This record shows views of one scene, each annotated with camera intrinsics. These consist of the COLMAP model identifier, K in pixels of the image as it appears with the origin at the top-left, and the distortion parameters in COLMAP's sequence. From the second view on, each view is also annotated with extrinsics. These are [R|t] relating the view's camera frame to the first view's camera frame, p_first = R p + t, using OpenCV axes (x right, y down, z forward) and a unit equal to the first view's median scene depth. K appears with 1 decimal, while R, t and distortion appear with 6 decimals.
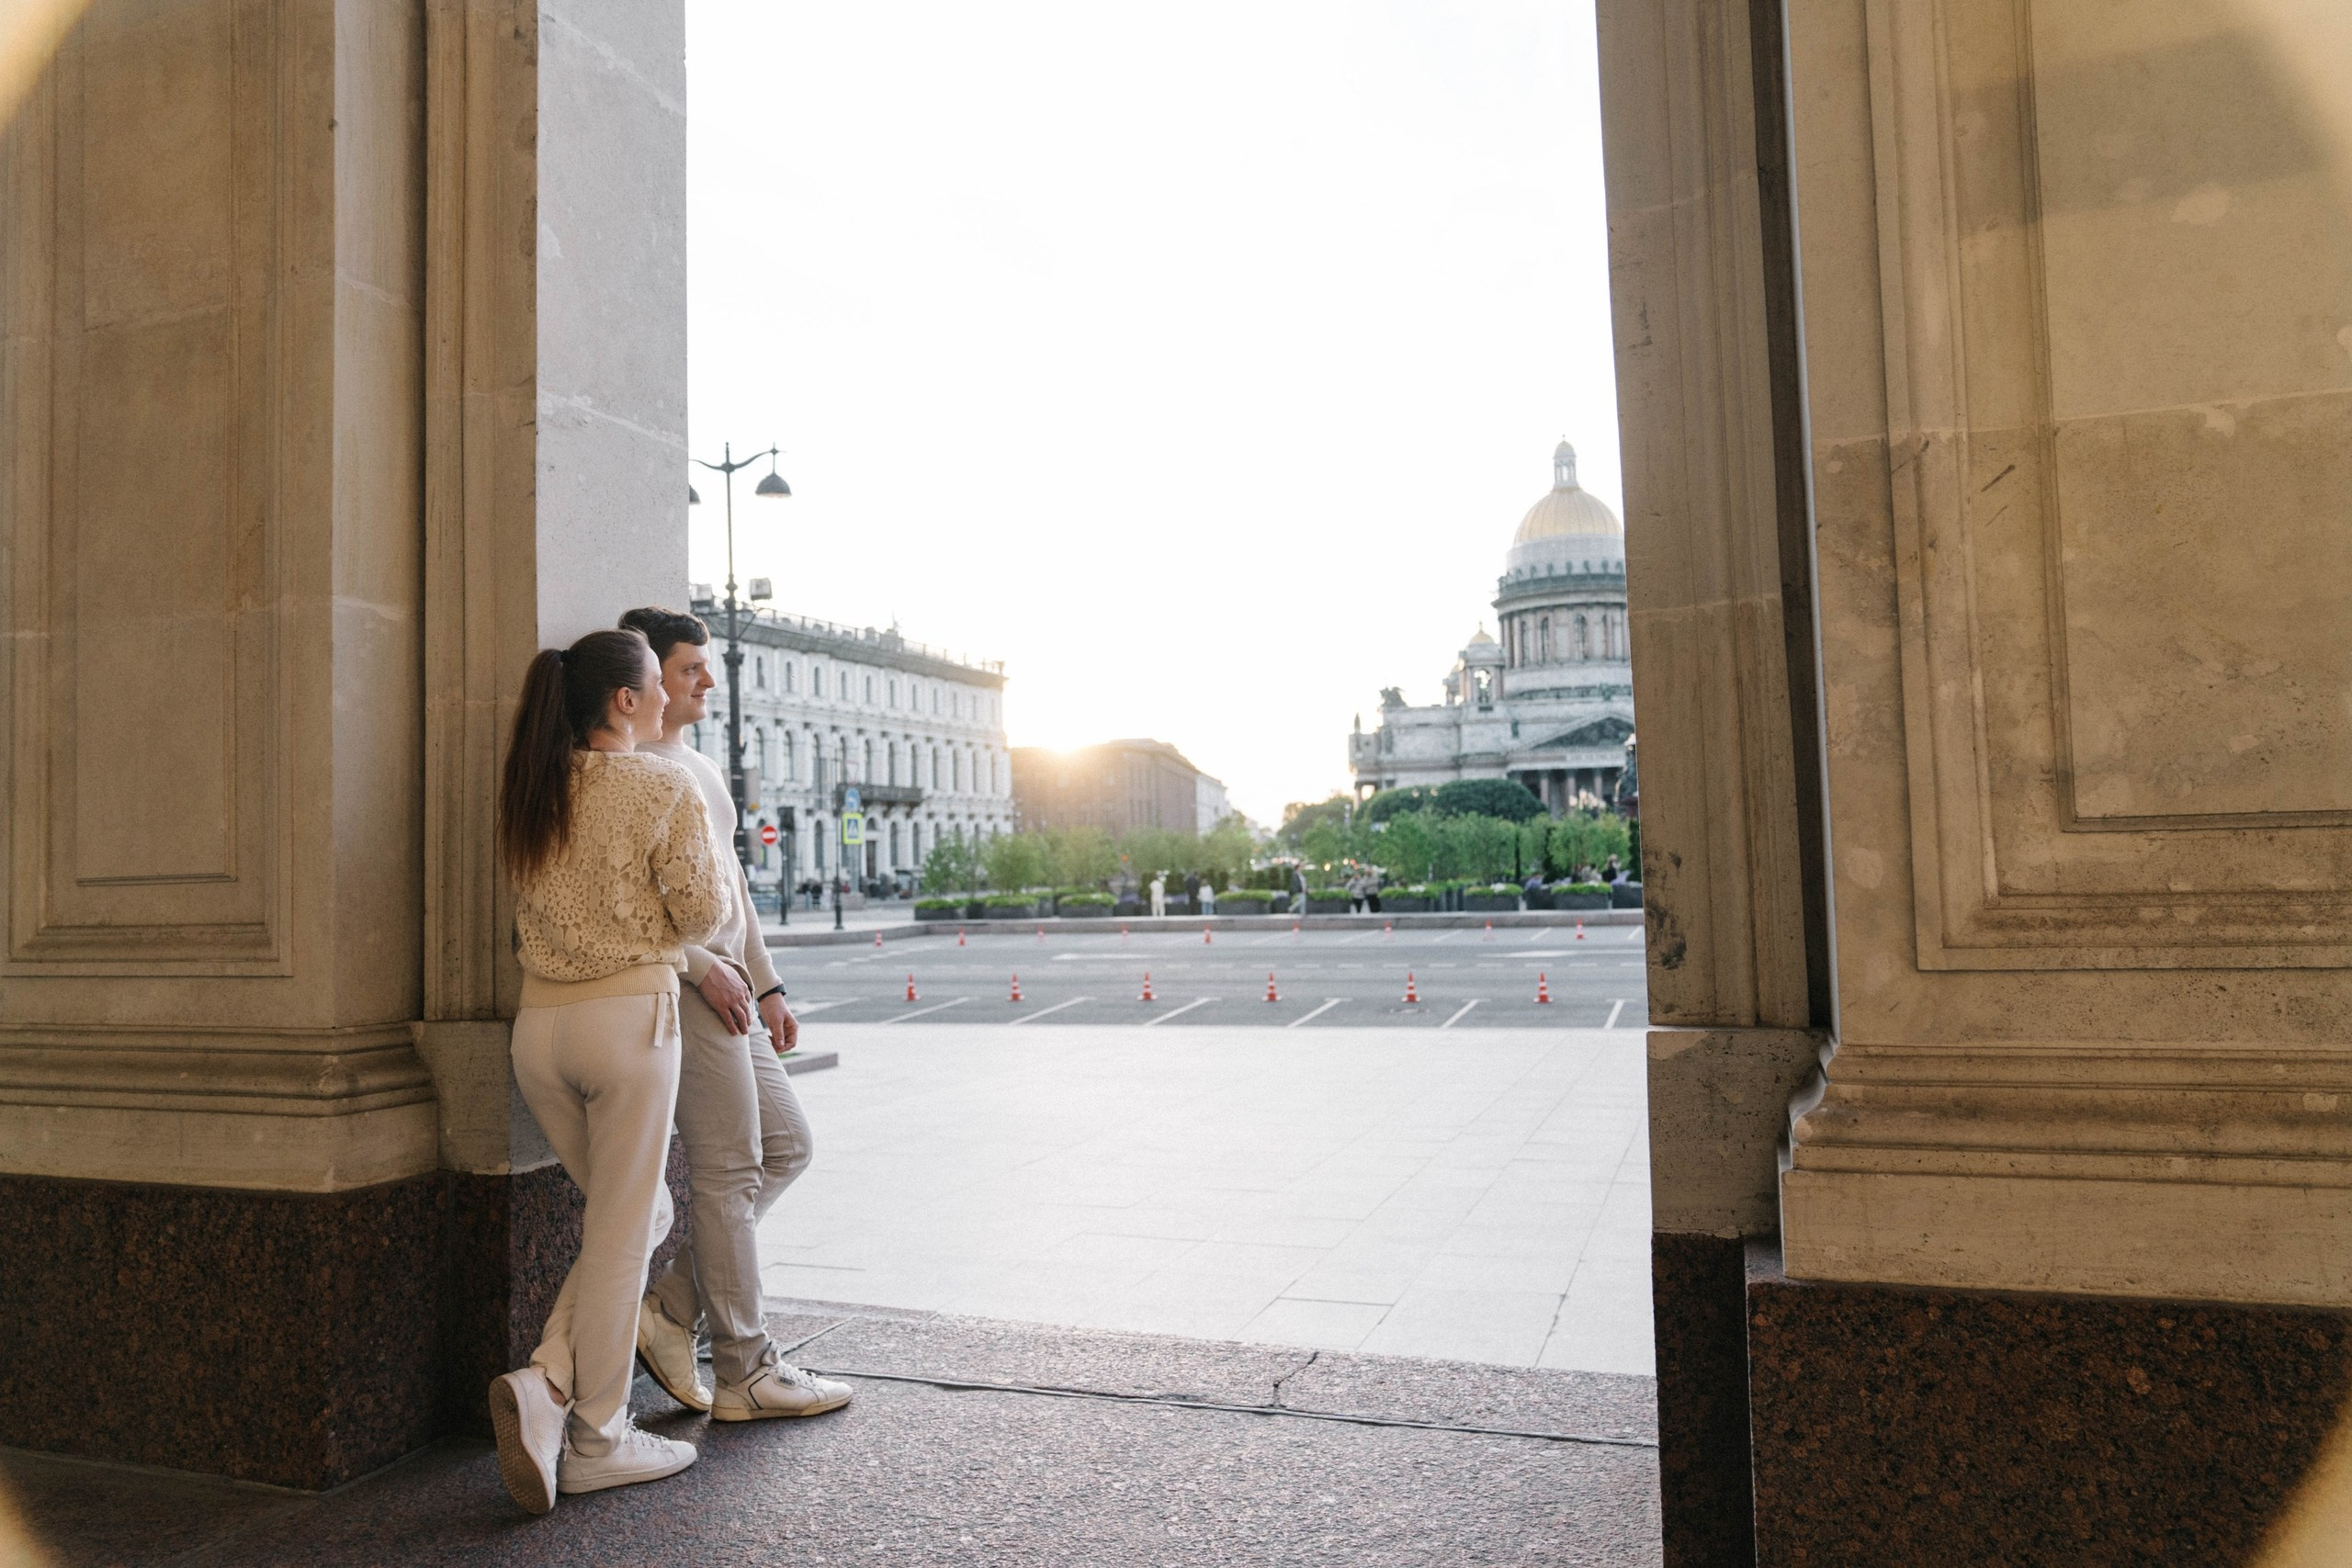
lens RADIAL K [[1619.3, 0, 1176.0], [0, 1619.3, 784.0], [0, 0, 1]] dist [-0.022040, 0.010779]
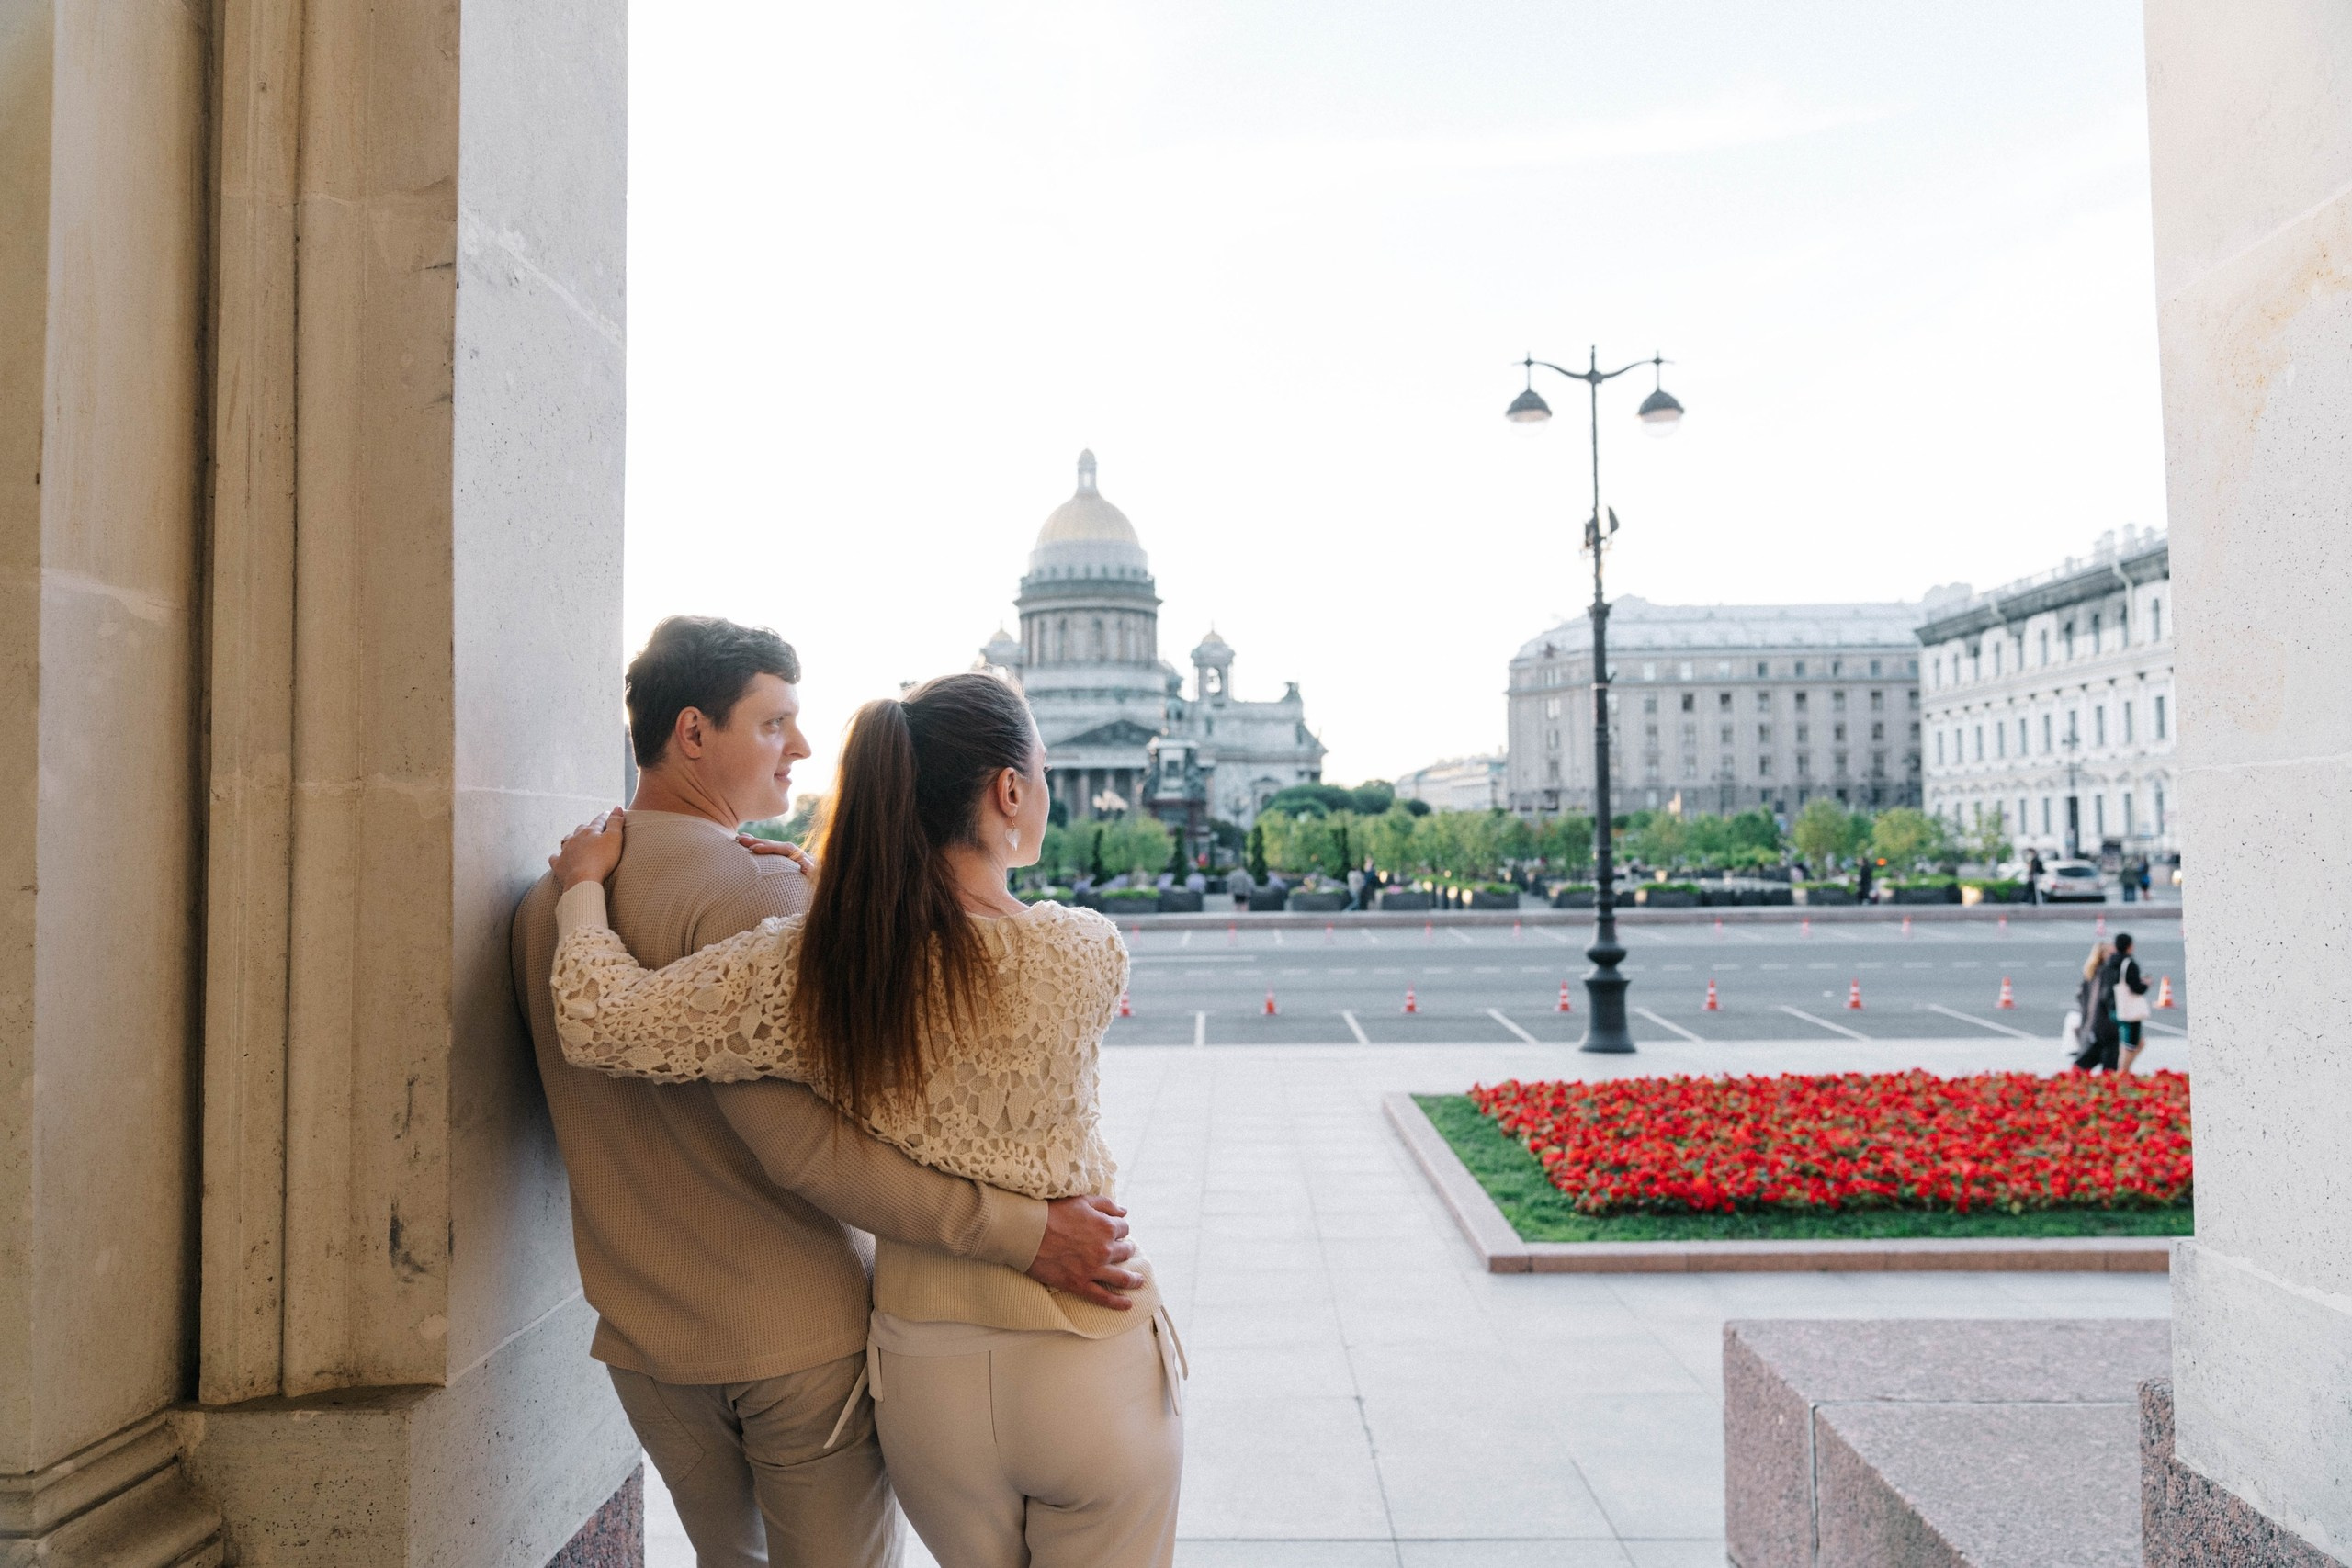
lens RADIAL K [[1619.3, 0, 1176.0], [0, 1619.3, 784.0], [0, 0, 1]] dist [-0.022040, 0.010779]
pose [[0.955594, 0.027173, 0.293431, -0.319524], [-0.028269, 0.999600, -0.000504, -0.058211], [-0.293328, -0.007813, 0.955980, 0.415140]]
